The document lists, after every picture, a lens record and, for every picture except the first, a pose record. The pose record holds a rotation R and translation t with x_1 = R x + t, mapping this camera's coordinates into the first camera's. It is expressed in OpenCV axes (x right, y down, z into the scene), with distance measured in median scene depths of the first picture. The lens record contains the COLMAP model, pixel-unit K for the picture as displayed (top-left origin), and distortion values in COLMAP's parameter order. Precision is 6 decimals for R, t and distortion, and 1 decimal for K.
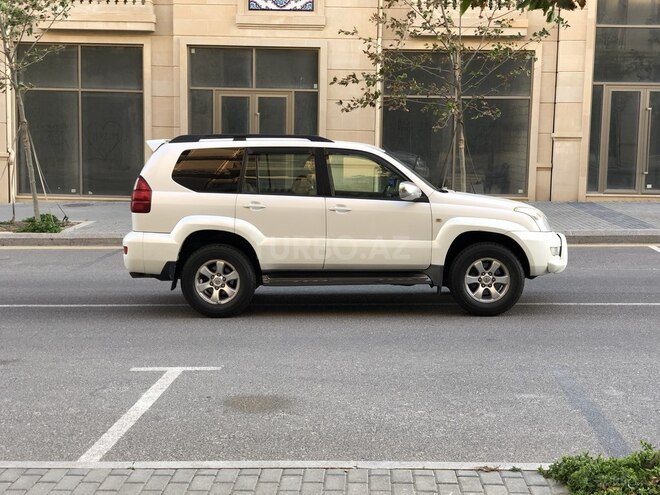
lens RADIAL K [[999.7, 0, 334.9], [0, 999.7, 257.9], [0, 0, 1]] dist [0.162418, -0.614144]
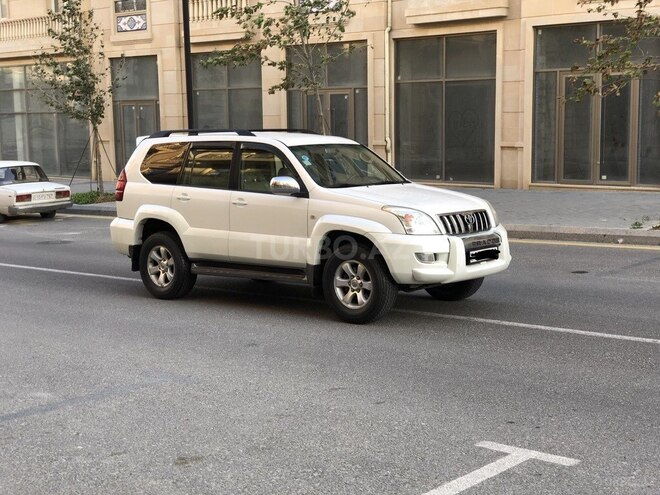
lens RADIAL K [[999.7, 0, 334.9], [0, 999.7, 257.9], [0, 0, 1]] dist [0.162418, -0.614144]
pose [[0.754860, 0.062732, -0.652879, 0.733167], [-0.049623, 0.998025, 0.038521, -0.036274], [0.654006, 0.003320, 0.756482, 0.294834]]
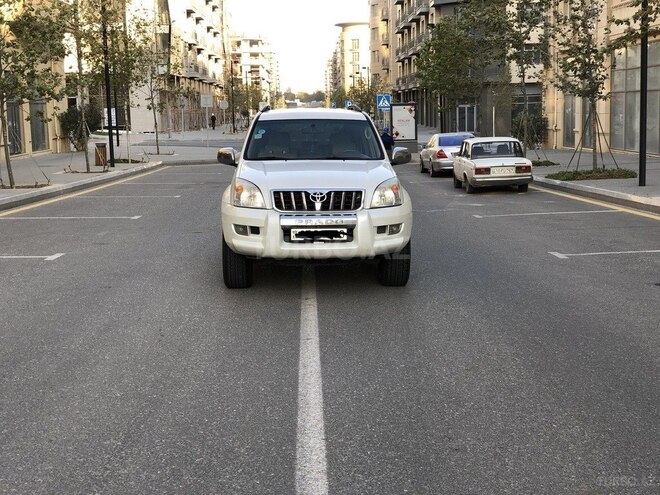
lens RADIAL K [[999.7, 0, 334.9], [0, 999.7, 257.9], [0, 0, 1]] dist [0.162418, -0.614144]
pose [[-0.004770, 0.125612, -0.992068, 1.118193], [-0.096693, 0.987373, 0.125483, -0.102883], [0.995303, 0.096524, 0.007436, 1.094530]]
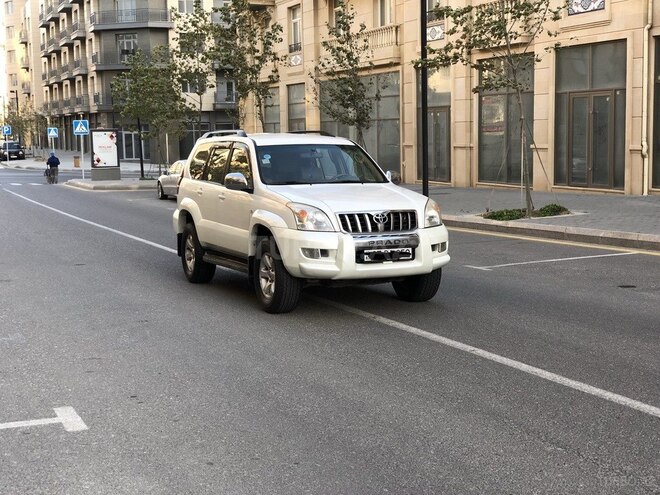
lens RADIAL K [[999.7, 0, 334.9], [0, 999.7, 257.9], [0, 0, 1]] dist [0.162418, -0.614144]
pose [[0.375004, 0.090873, -0.922558, 1.065827], [-0.085986, 0.994303, 0.062989, -0.061154], [0.923027, 0.055706, 0.380682, 0.688079]]
